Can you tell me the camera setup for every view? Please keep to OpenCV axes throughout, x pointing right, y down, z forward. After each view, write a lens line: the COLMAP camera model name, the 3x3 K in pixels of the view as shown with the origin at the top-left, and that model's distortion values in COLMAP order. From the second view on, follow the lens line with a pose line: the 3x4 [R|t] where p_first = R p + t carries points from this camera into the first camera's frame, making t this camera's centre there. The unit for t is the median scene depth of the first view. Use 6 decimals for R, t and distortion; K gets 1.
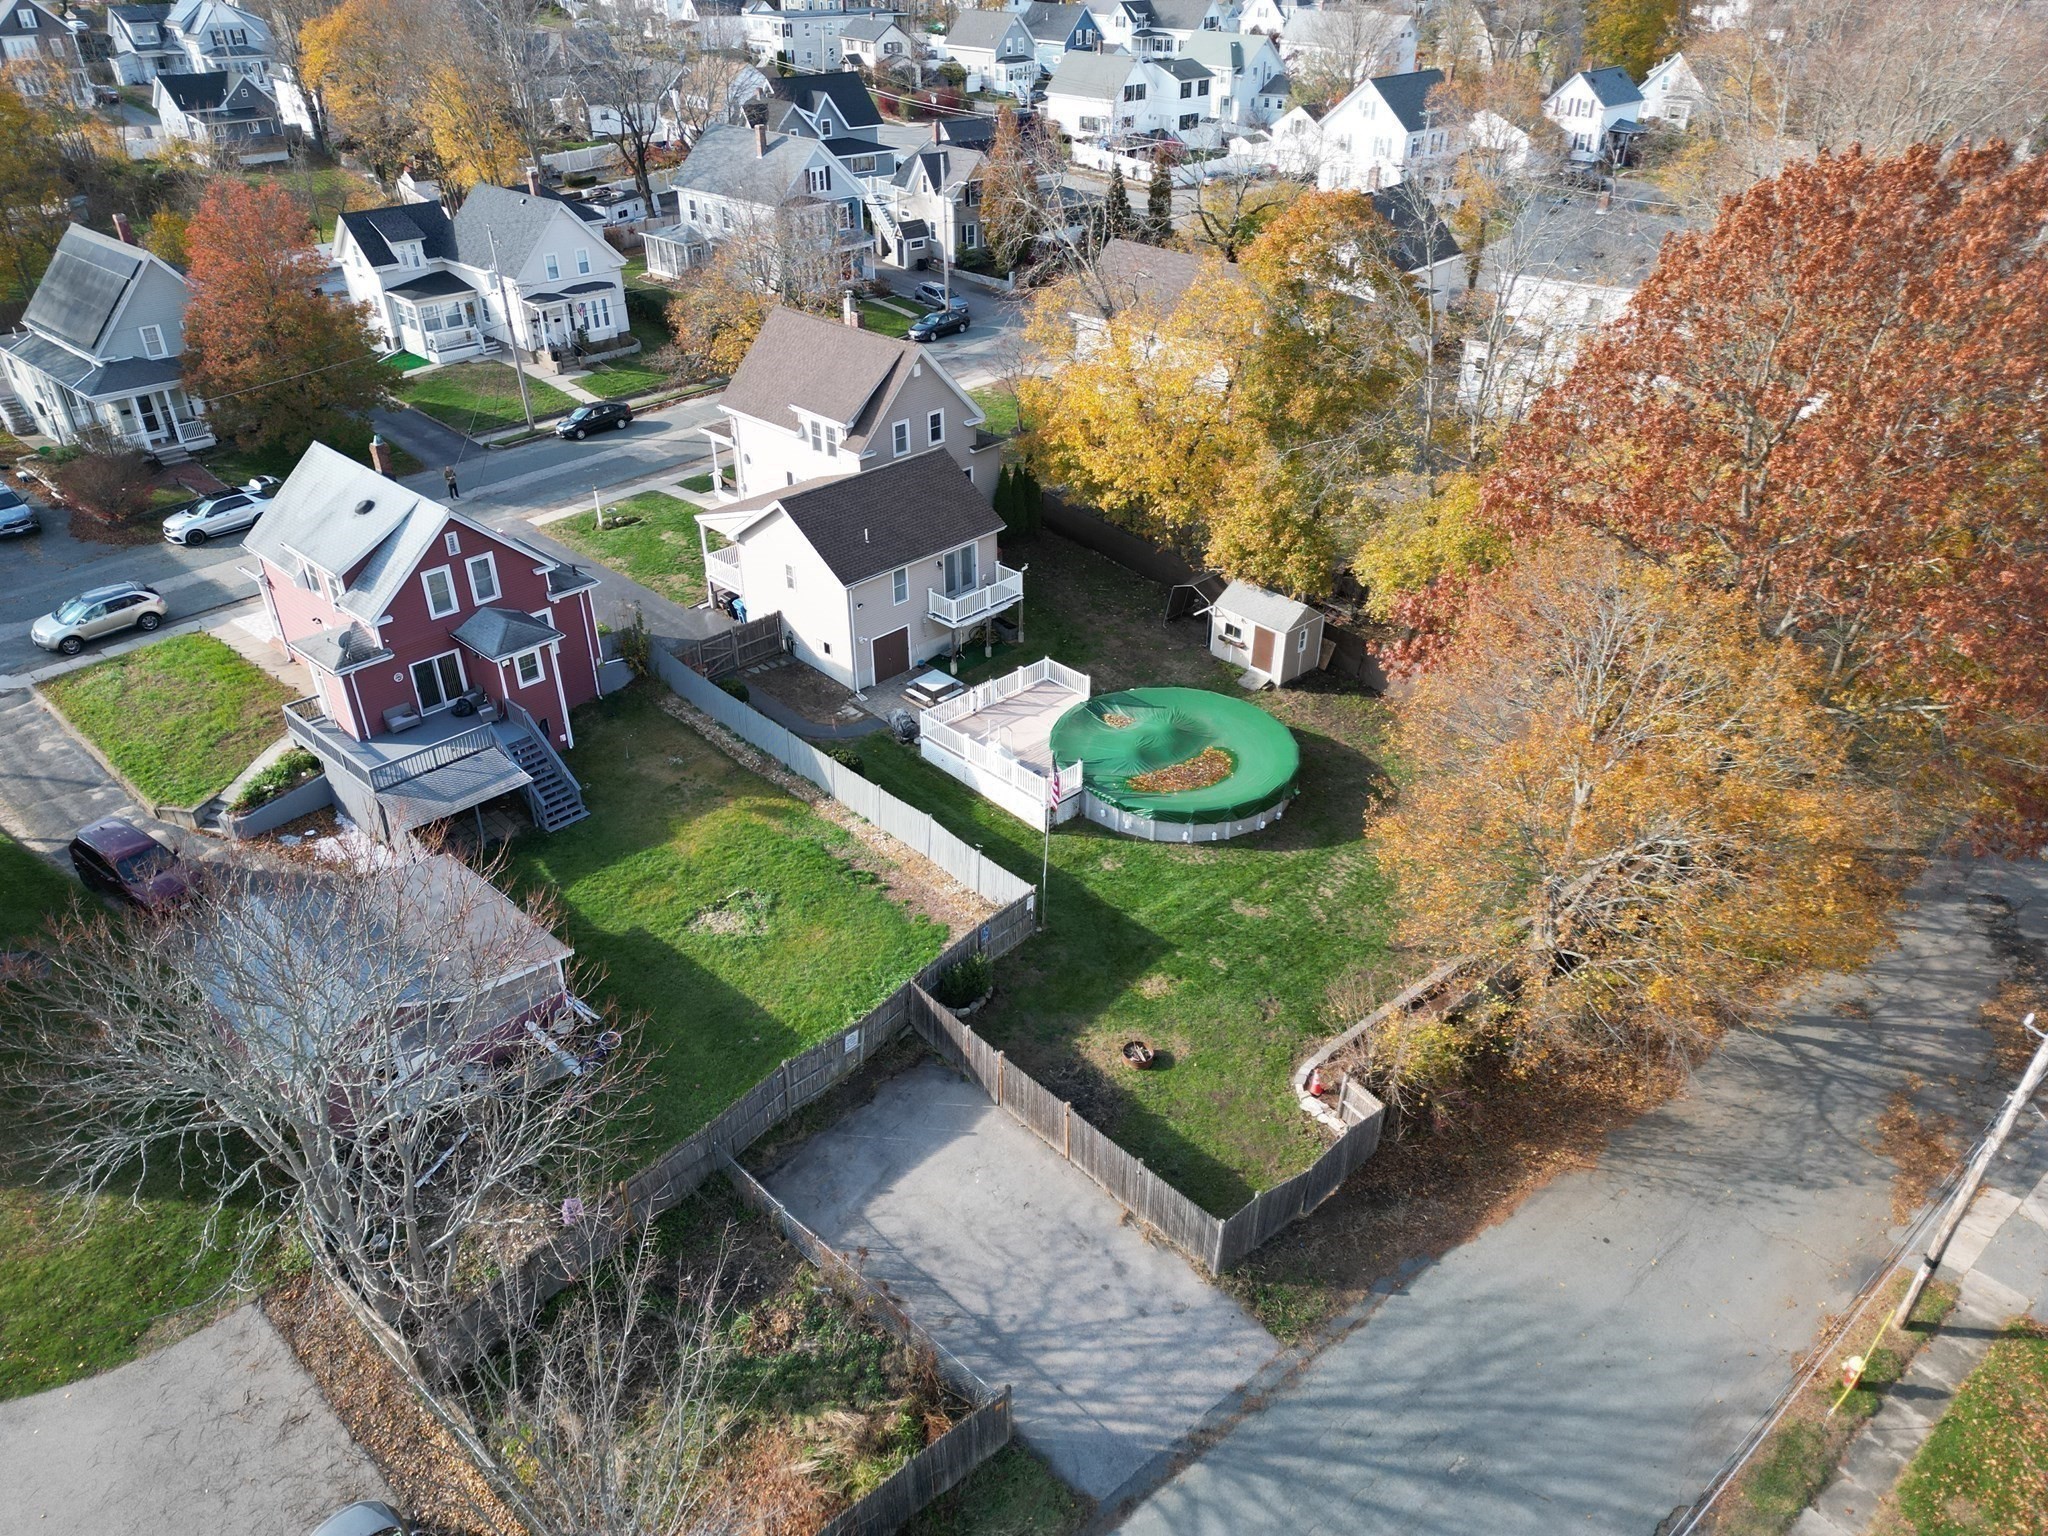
lens RADIAL K [[1414.0, 0, 1024.0], [0, 1414.0, 768.0], [0, 0, 1]] dist [0.104834, -0.107251]
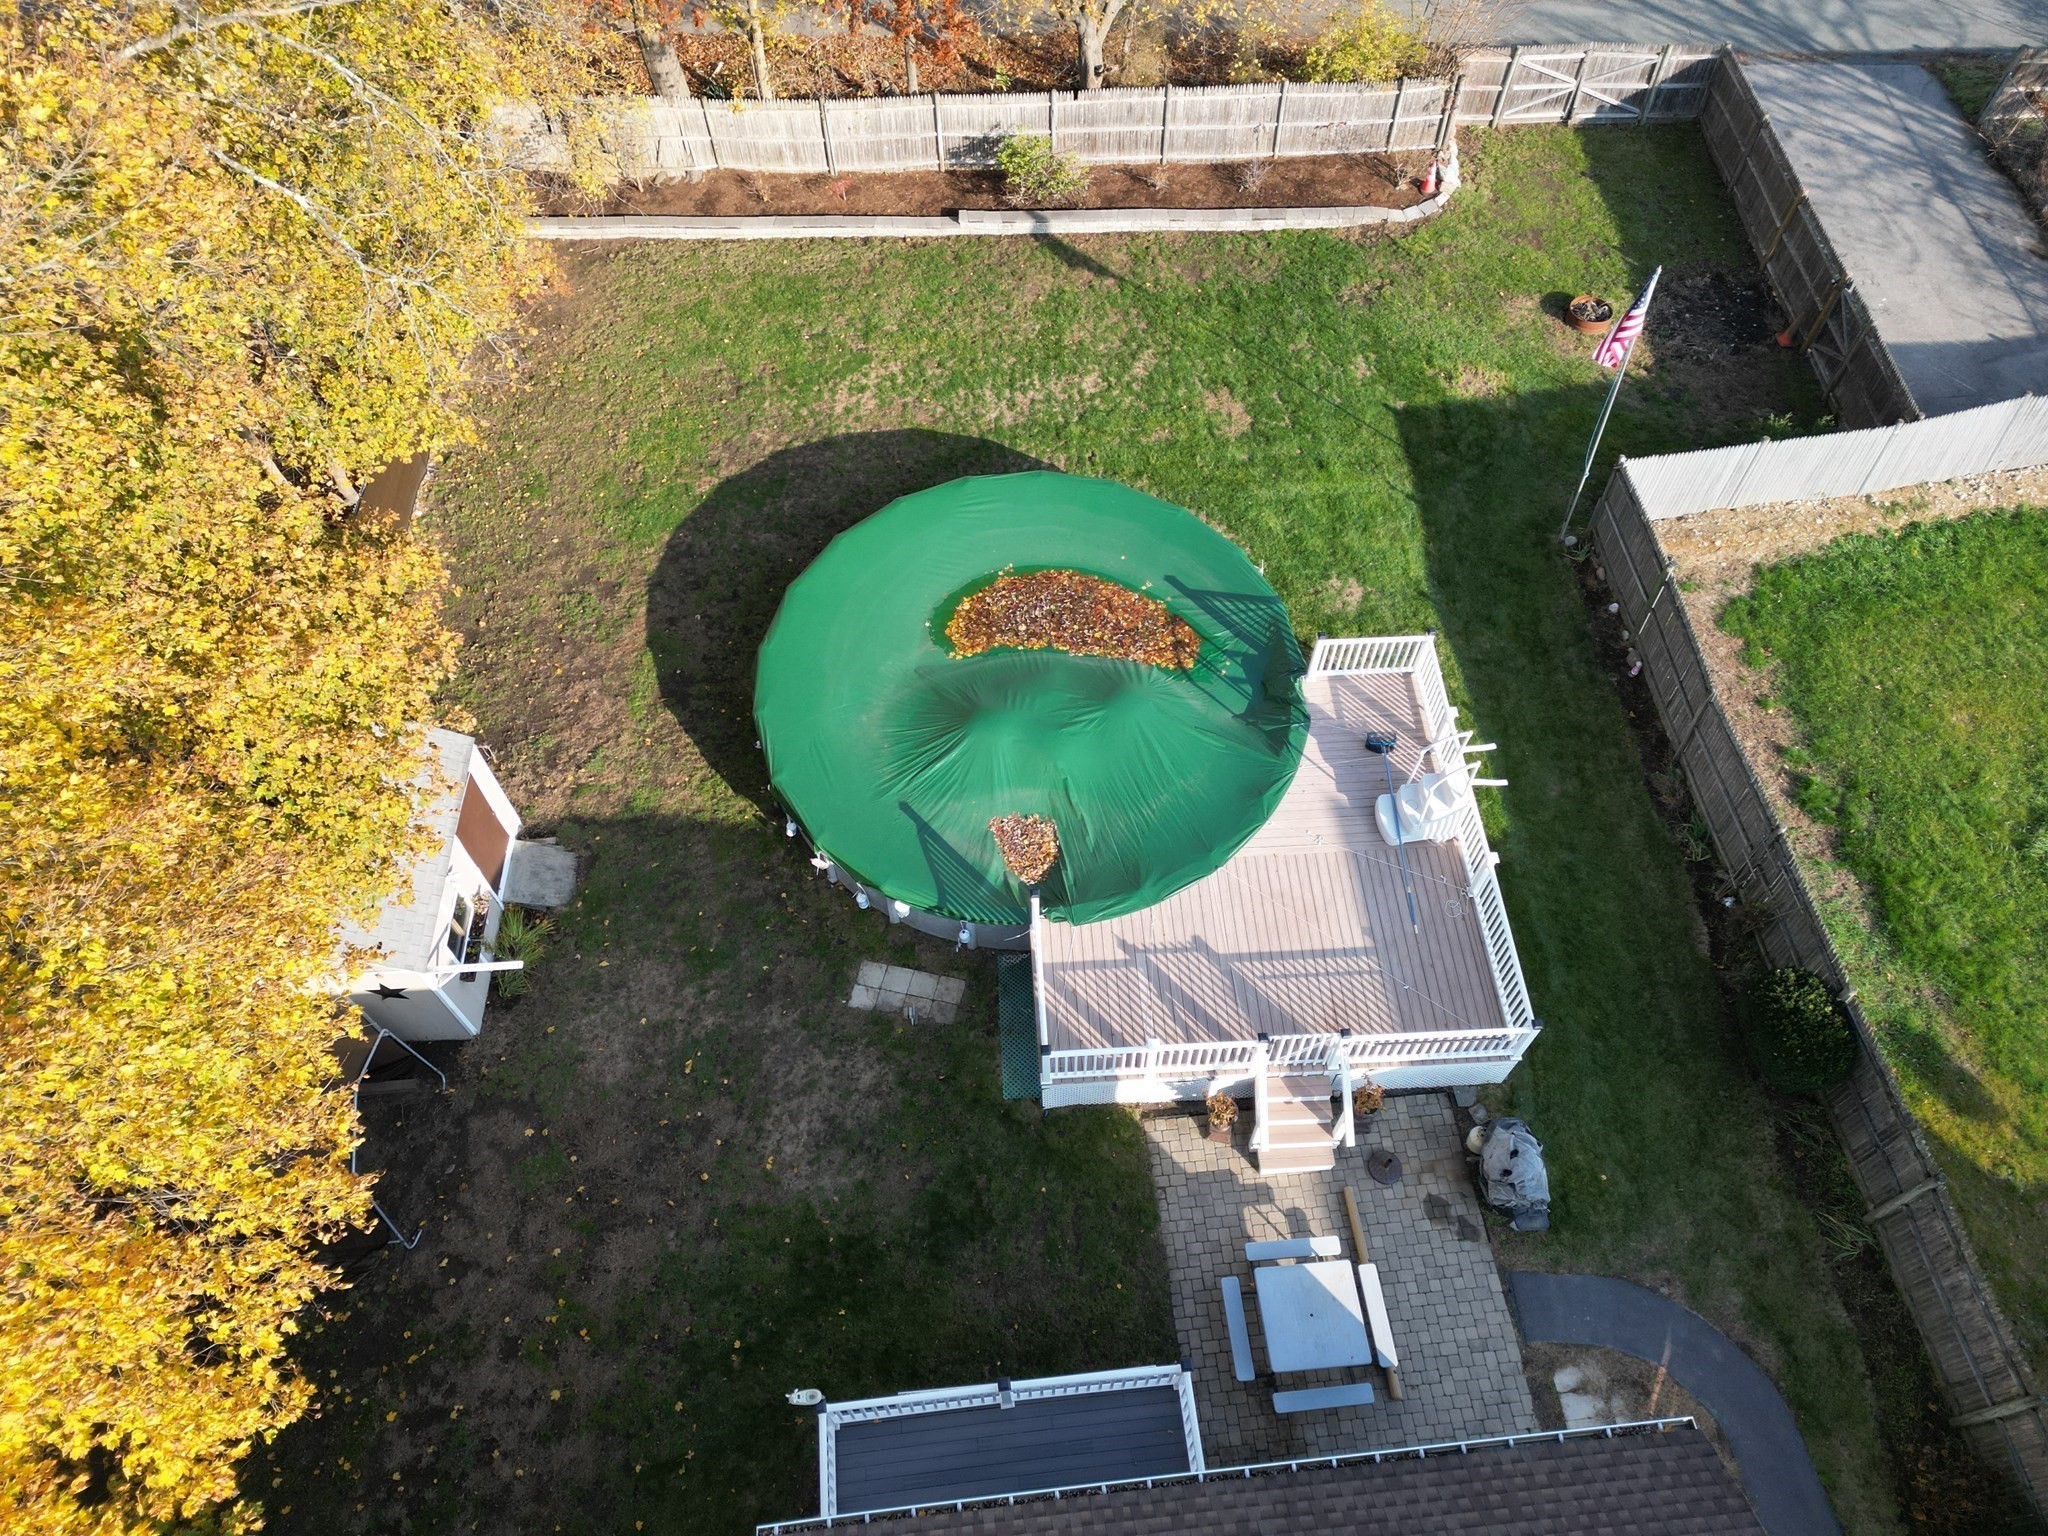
lens RADIAL K [[1421.9, 0, 1024.0], [0, 1421.9, 768.0], [0, 0, 1]] dist [0.078306, -0.069403]
pose [[-0.761422, -0.547172, 0.347620, -0.057275], [0.343419, 0.114339, 0.932196, -0.383234], [-0.549819, 0.829174, 0.100849, 0.870813]]
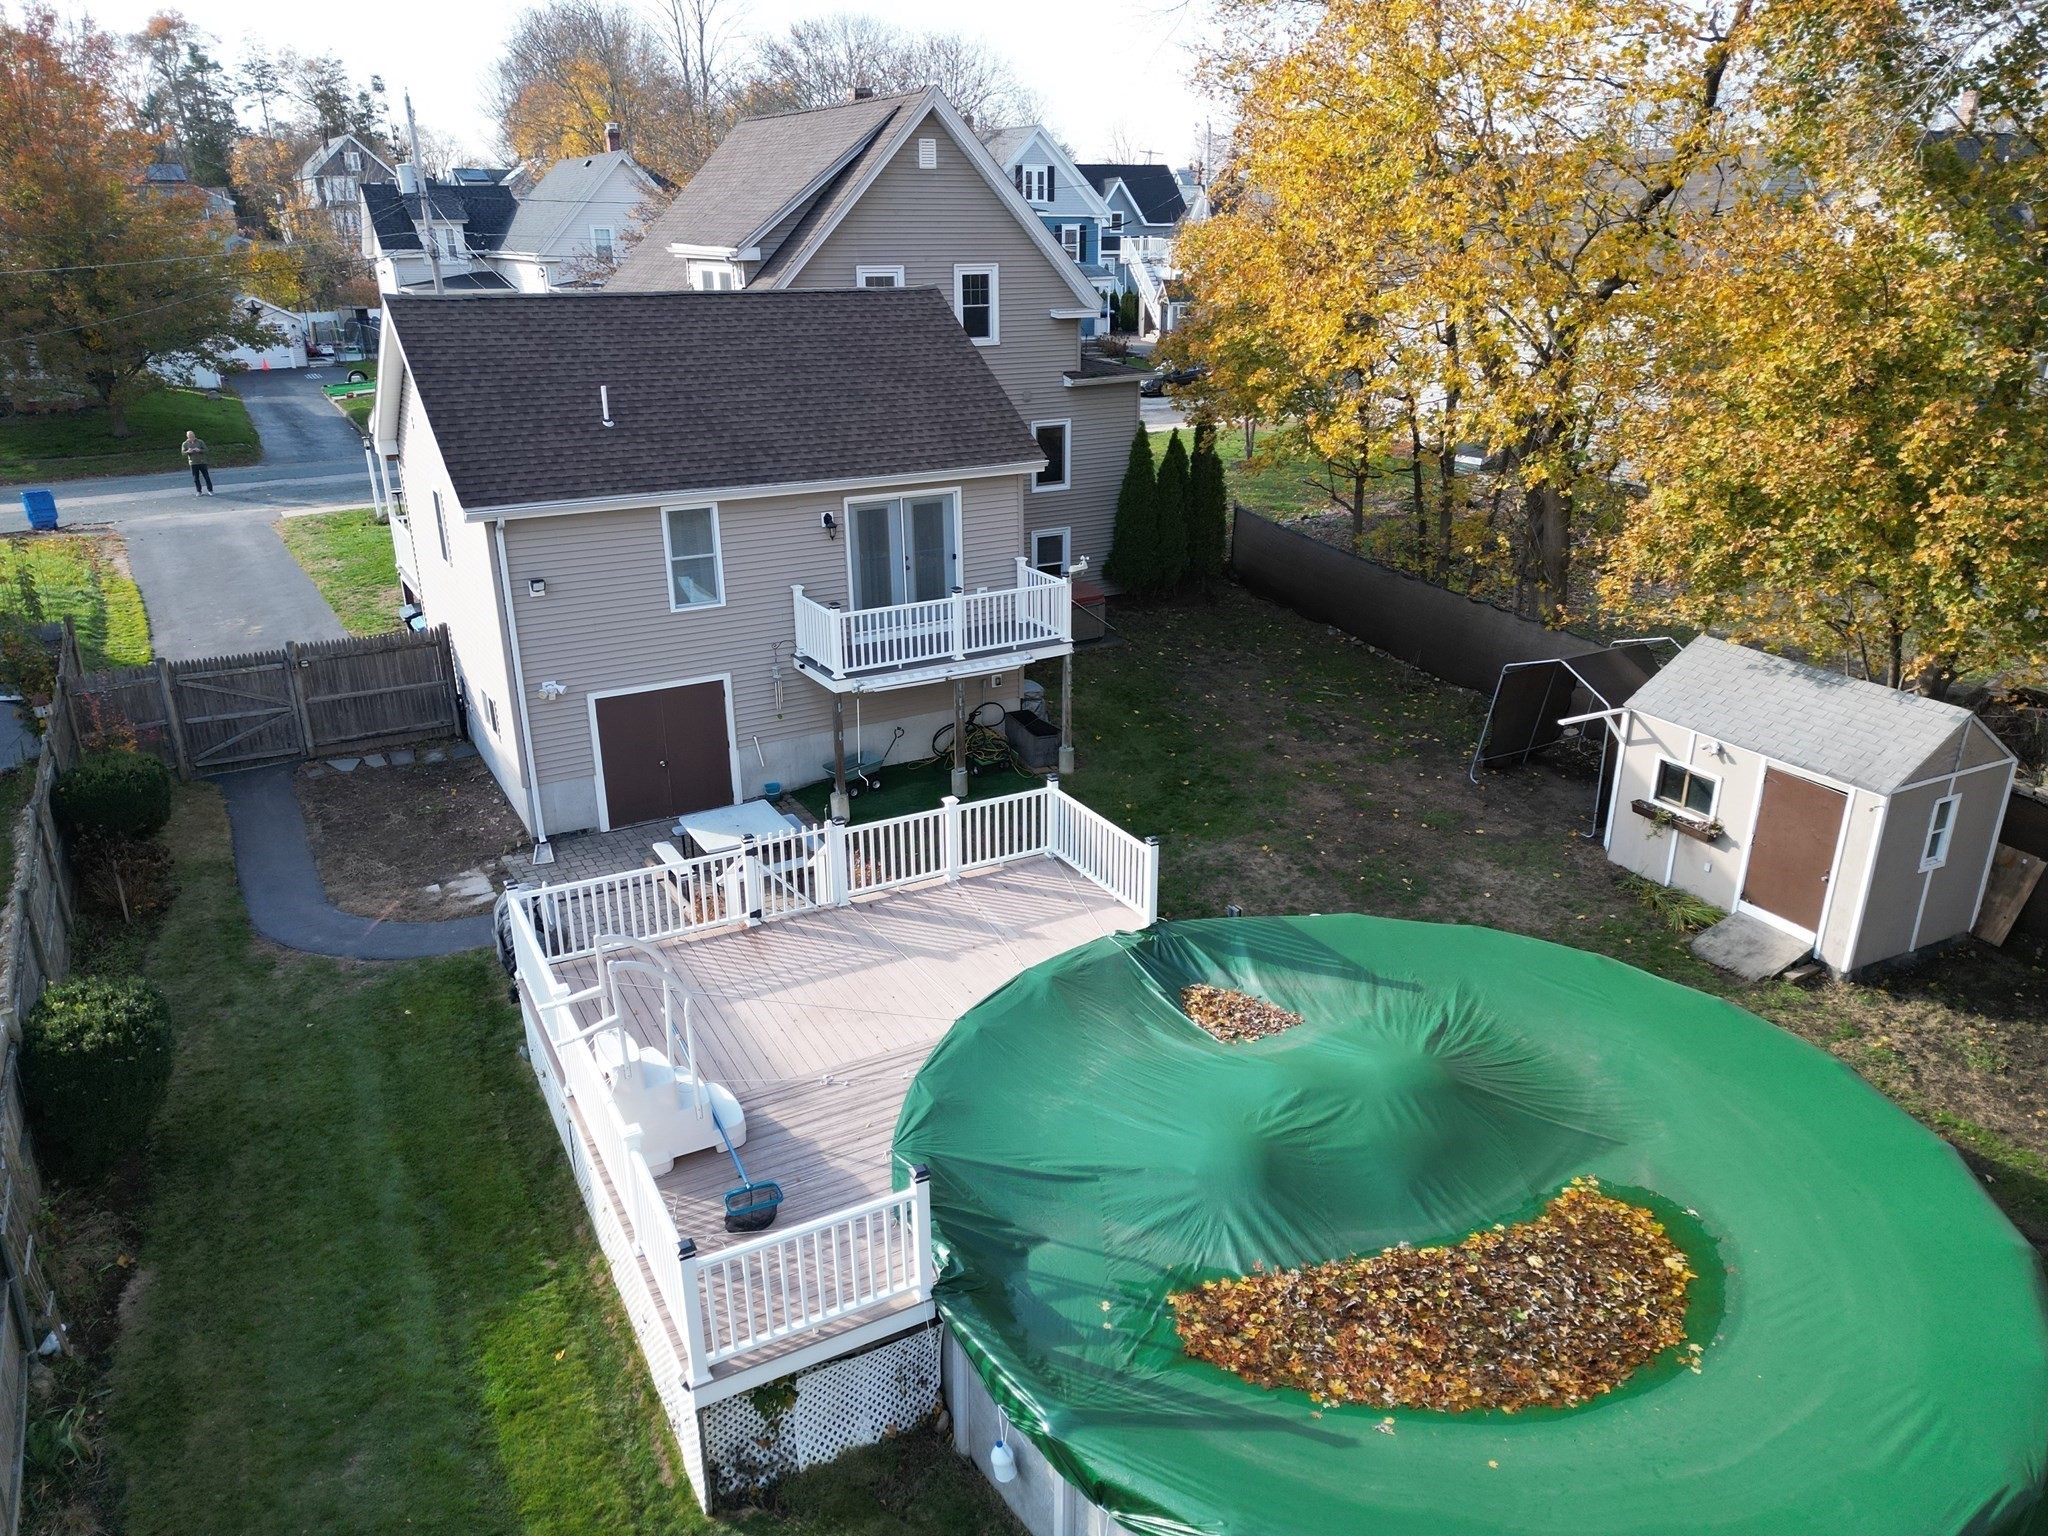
lens RADIAL K [[1421.9, 0, 1024.0], [0, 1421.9, 768.0], [0, 0, 1]] dist [0.078306, -0.069403]
pose [[0.964065, 0.087443, -0.250864, 0.085563], [-0.132604, 0.976625, -0.169175, -0.025750], [0.230207, 0.196361, 0.953125, 0.661717]]
